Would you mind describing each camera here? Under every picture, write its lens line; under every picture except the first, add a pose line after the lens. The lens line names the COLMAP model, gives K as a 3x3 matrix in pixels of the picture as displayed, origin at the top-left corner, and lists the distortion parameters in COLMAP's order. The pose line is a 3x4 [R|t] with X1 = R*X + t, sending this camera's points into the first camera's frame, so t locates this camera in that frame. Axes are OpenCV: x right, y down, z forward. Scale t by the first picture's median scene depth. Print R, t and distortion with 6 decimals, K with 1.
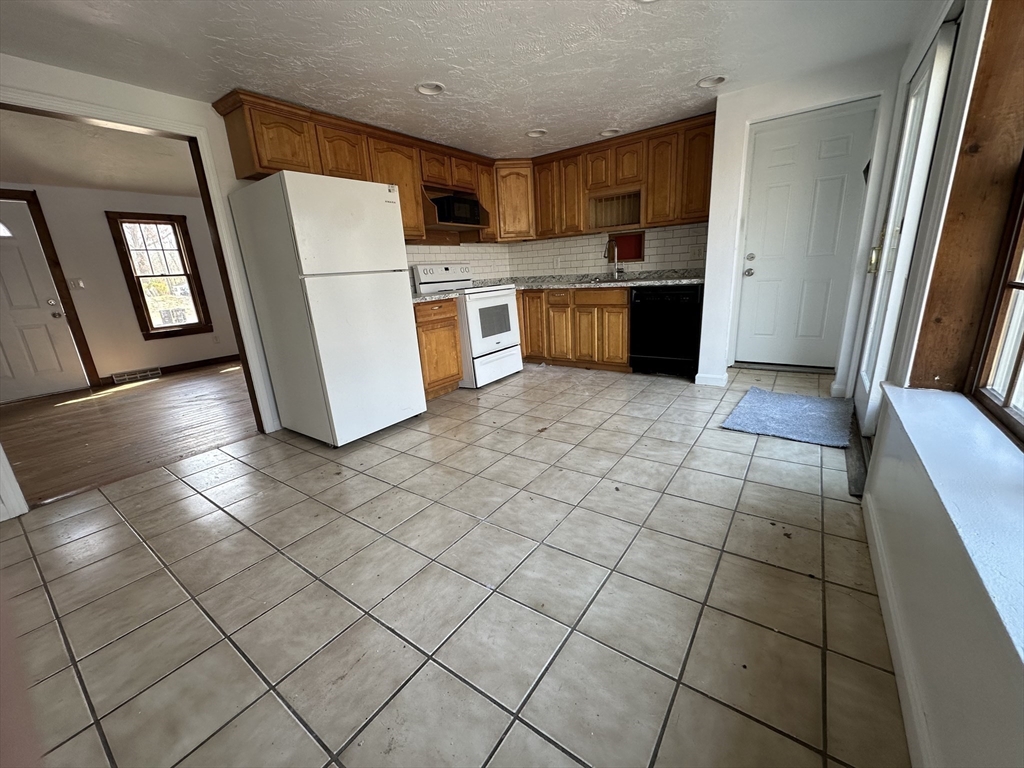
lens RADIAL K [[409.3, 0, 510.8], [0, 409.3, 386.5], [0, 0, 1]] dist [-0.006696, 0.000940]
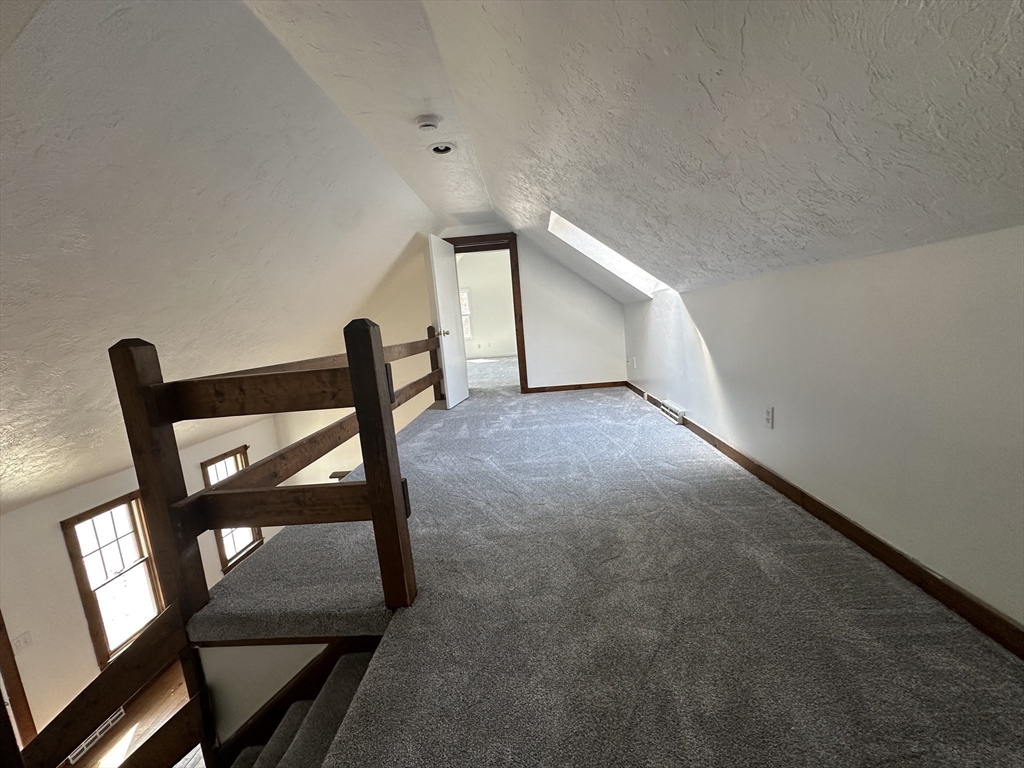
lens RADIAL K [[409.3, 0, 512.5], [0, 409.3, 384.0], [0, 0, 1]] dist [-0.006696, 0.000940]
pose [[0.842385, -0.090889, 0.531156, -1.189206], [0.177840, 0.977339, -0.114807, -0.785368], [-0.508685, 0.191172, 0.839460, -0.154190]]
